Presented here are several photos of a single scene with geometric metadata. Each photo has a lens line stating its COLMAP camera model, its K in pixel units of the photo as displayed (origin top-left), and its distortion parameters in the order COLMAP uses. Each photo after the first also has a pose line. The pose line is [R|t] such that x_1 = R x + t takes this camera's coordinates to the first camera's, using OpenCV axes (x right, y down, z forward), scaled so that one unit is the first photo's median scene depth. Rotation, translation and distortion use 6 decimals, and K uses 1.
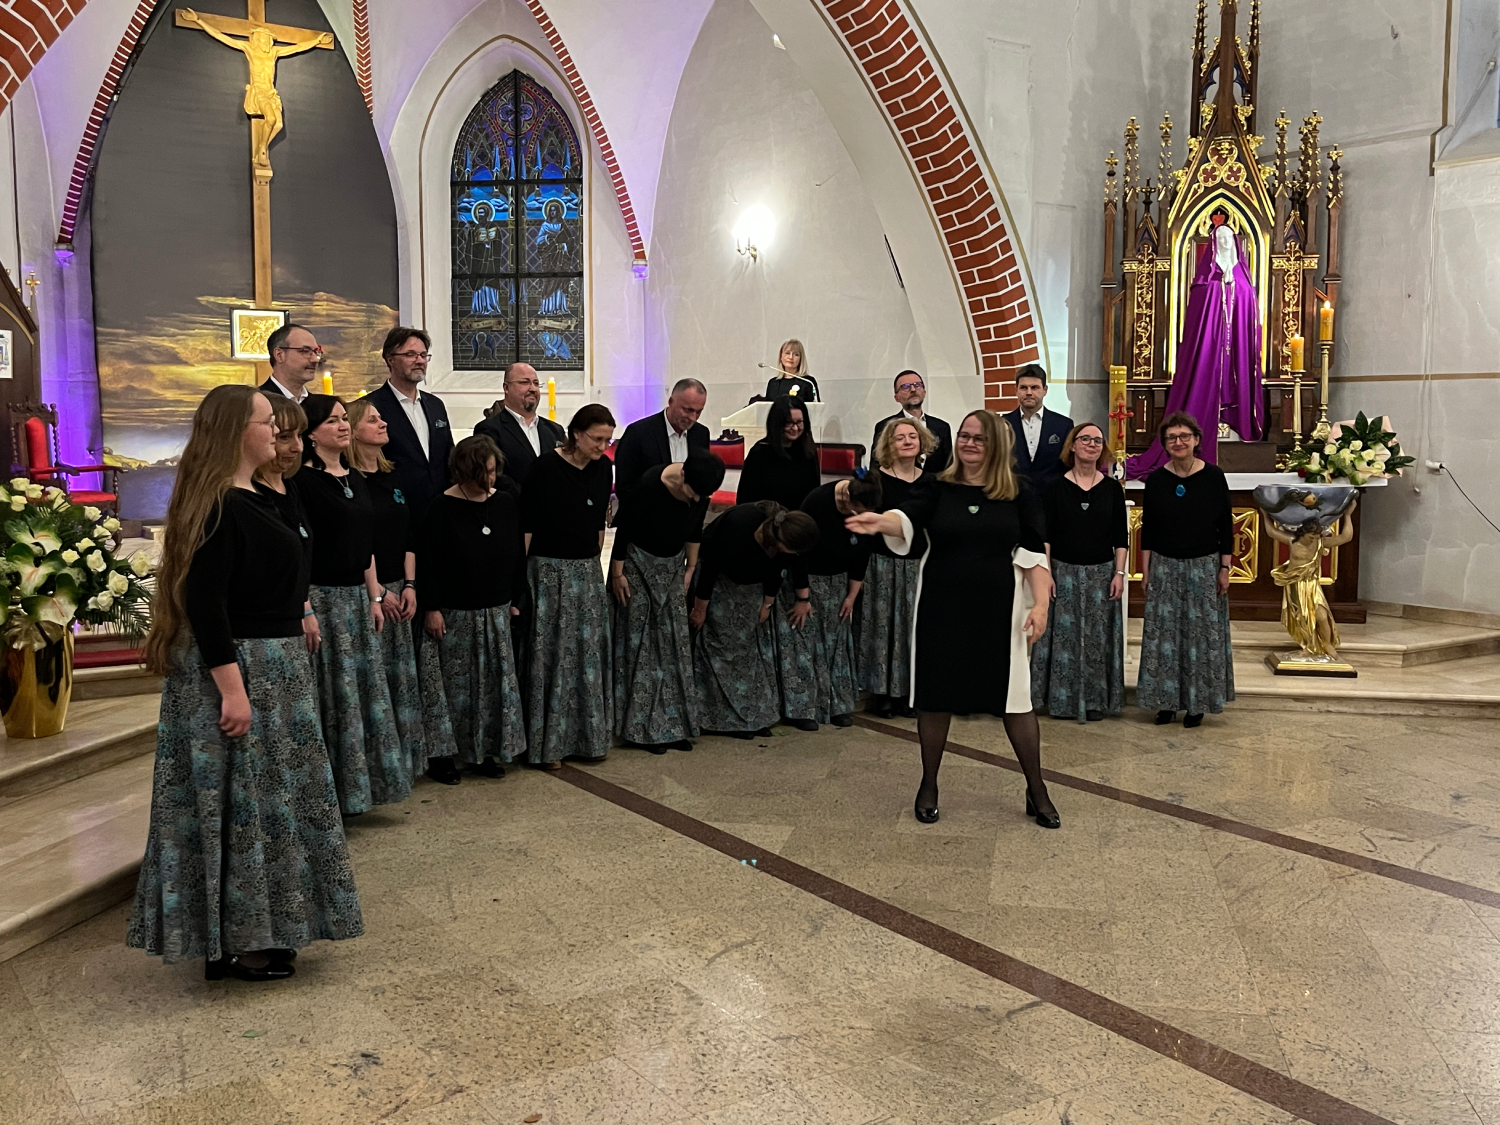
lens RADIAL K [[1485.4, 0, 753.7], [0, 1485.4, 551.2], [0, 0, 1]] dist [0.032538, 0.000000]
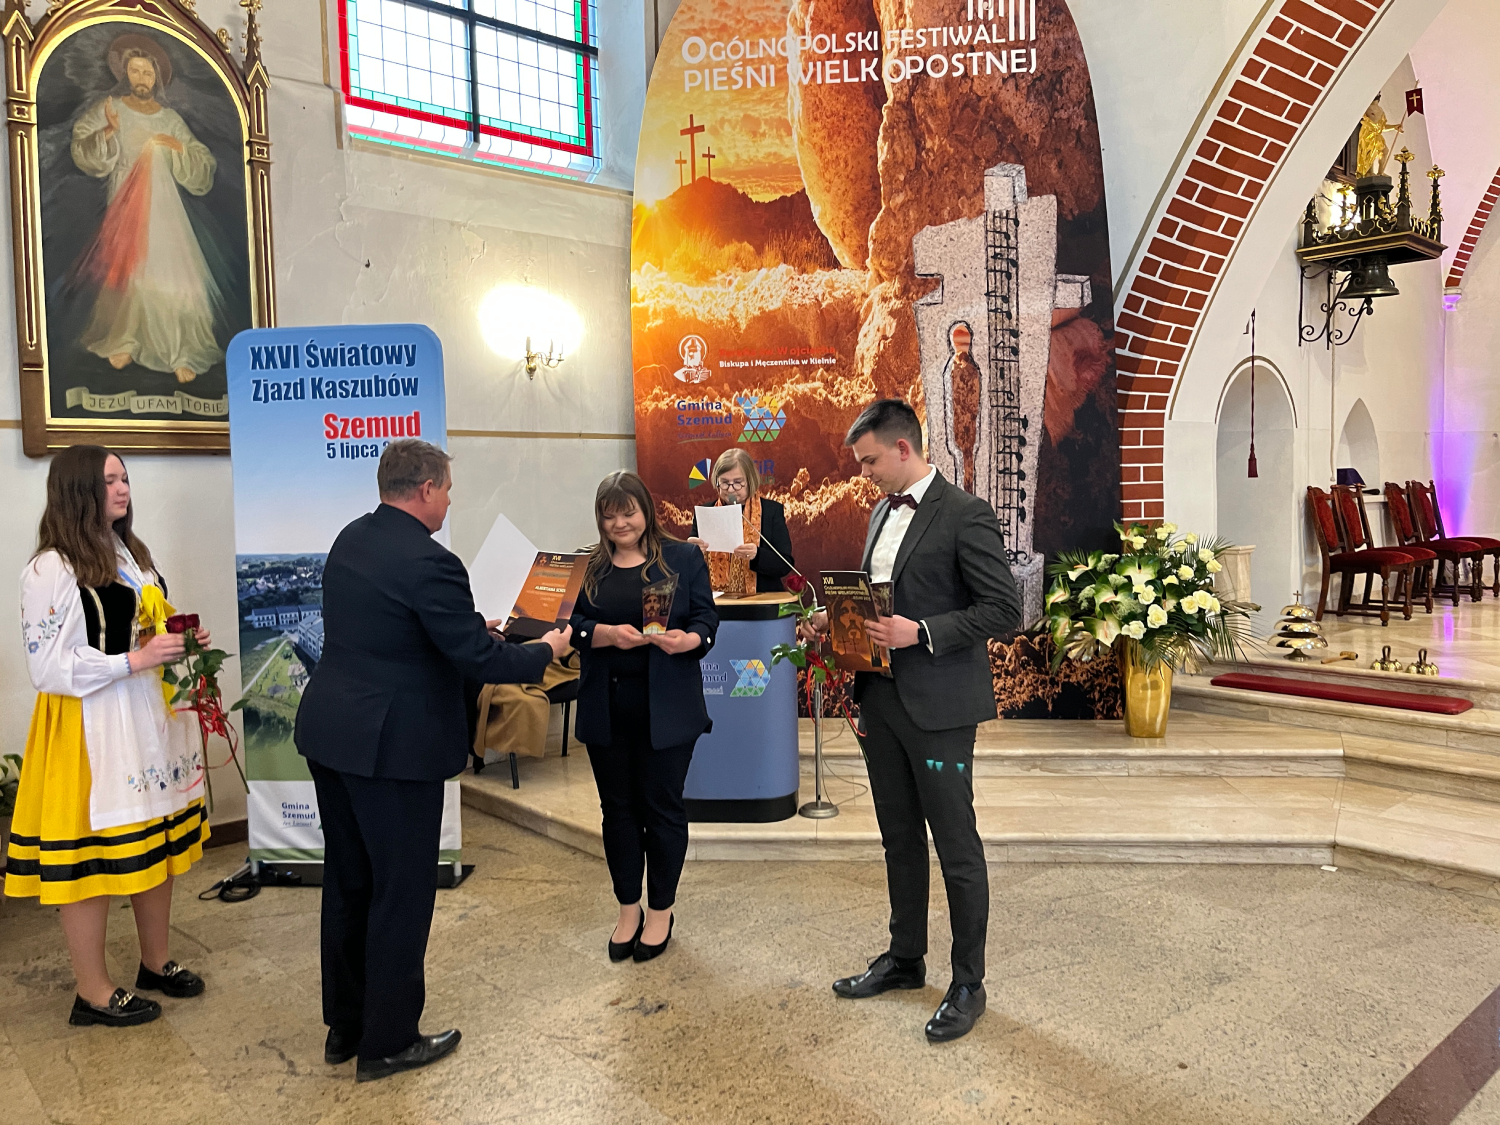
lens RADIAL K [[1138.4, 0, 748.4], [0, 1138.4, 549.8], [0, 0, 1]] dist [0.063260, -0.081657]
pose [[0.132699, 0.053048, -0.989736, 0.233815], [-0.068501, 0.996670, 0.044236, -0.027372], [0.988786, 0.061928, 0.135891, 0.332557]]
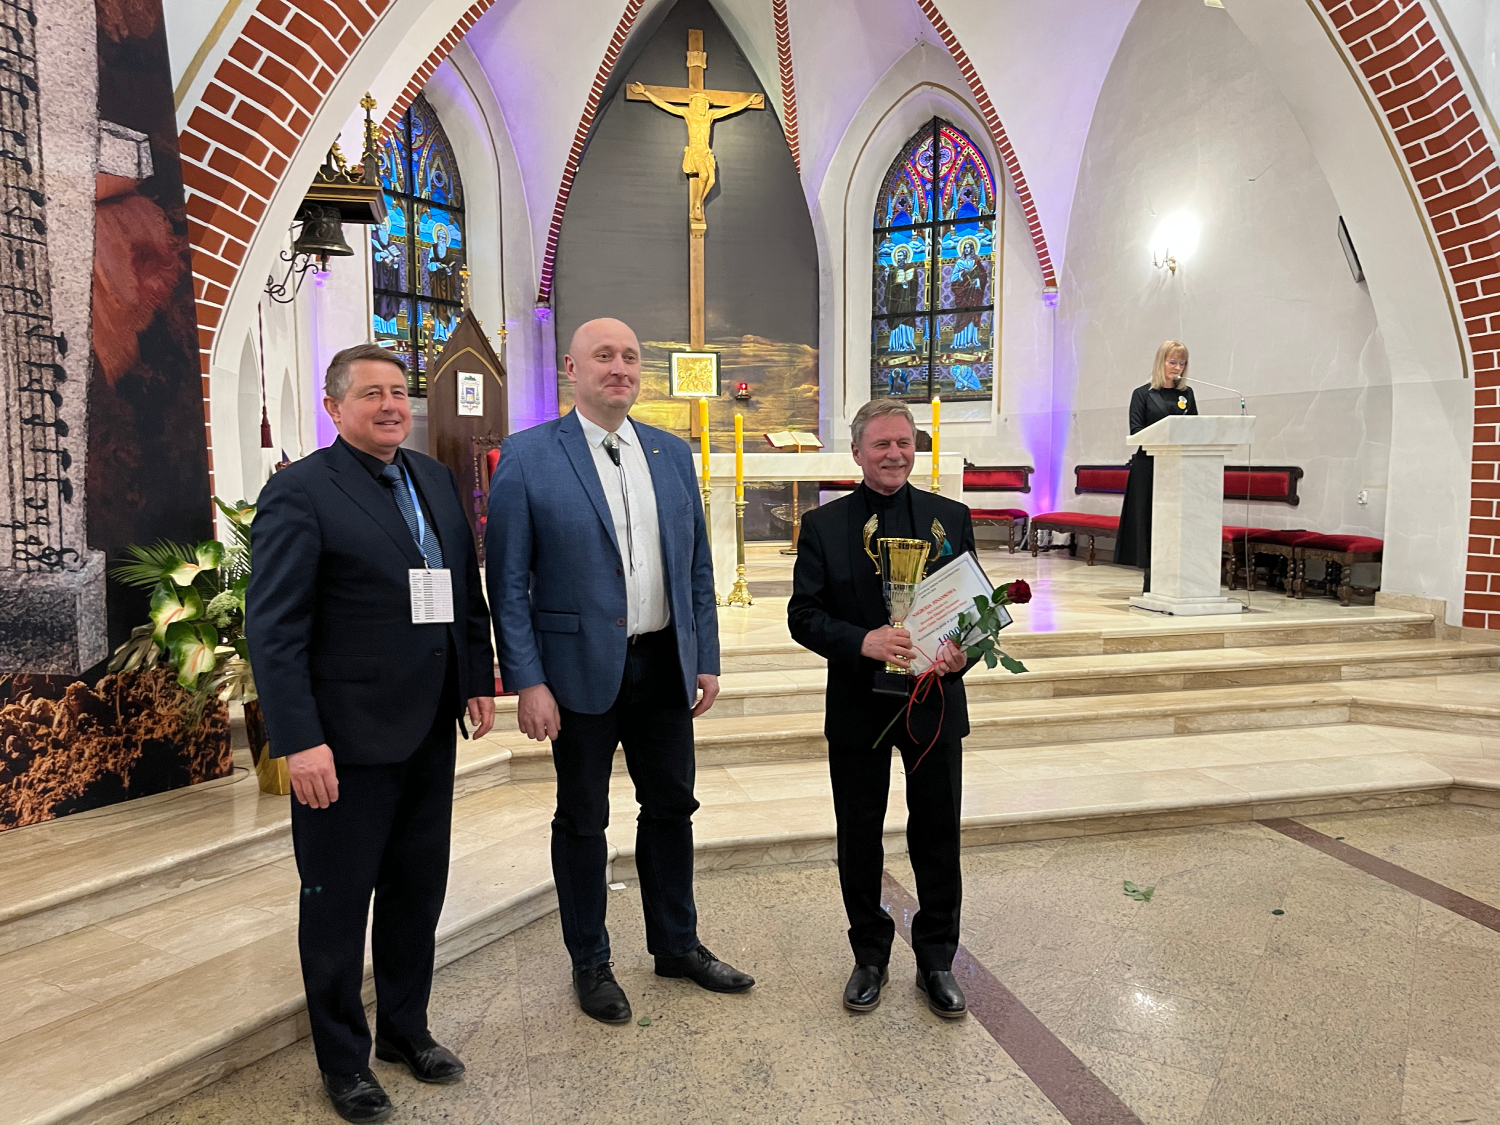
lens RADIAL K [[1138.4, 0, 743.0], [0, 1138.4, 565.7], [0, 0, 1]] dist [0.063260, -0.081657]
pose [[0.937370, 0.024245, -0.347492, 0.003241], [-0.023044, 0.999706, 0.007587, -0.012491], [0.347573, 0.000896, 0.937652, 0.275965]]
